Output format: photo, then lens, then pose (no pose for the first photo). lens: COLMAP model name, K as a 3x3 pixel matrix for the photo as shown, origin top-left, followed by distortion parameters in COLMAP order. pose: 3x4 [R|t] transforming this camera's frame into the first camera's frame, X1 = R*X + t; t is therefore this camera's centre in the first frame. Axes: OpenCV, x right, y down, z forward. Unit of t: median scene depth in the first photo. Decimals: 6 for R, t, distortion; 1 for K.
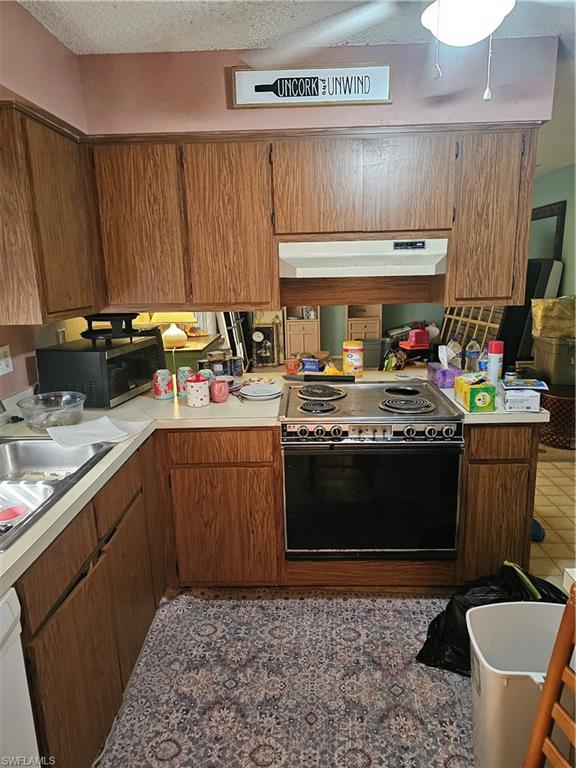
lens RADIAL K [[515.3, 0, 288.5], [0, 515.3, 384.6], [0, 0, 1]] dist [0.001161, -0.000731]
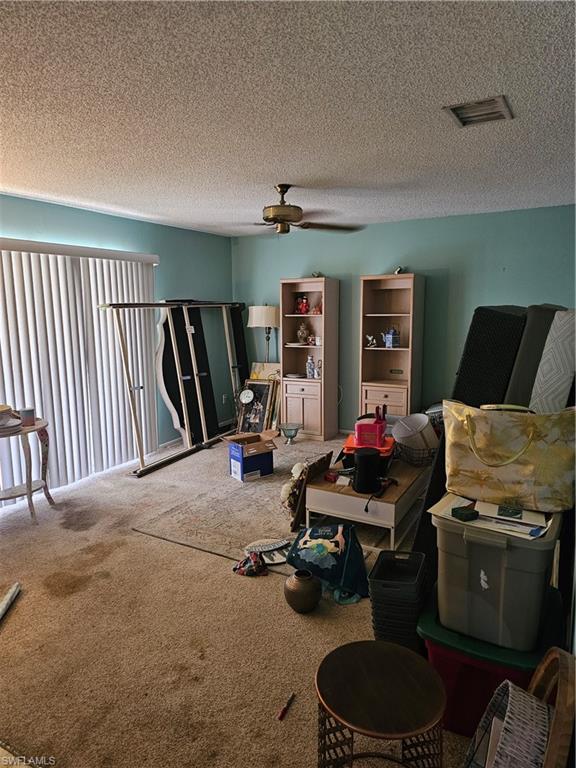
lens RADIAL K [[515.3, 0, 288.1], [0, 515.3, 383.0], [0, 0, 1]] dist [0.001161, -0.000731]
pose [[0.903382, 0.081490, -0.421024, 0.316876], [-0.107914, 0.993384, -0.039276, -0.088946], [0.415038, 0.080915, 0.906199, 0.328306]]
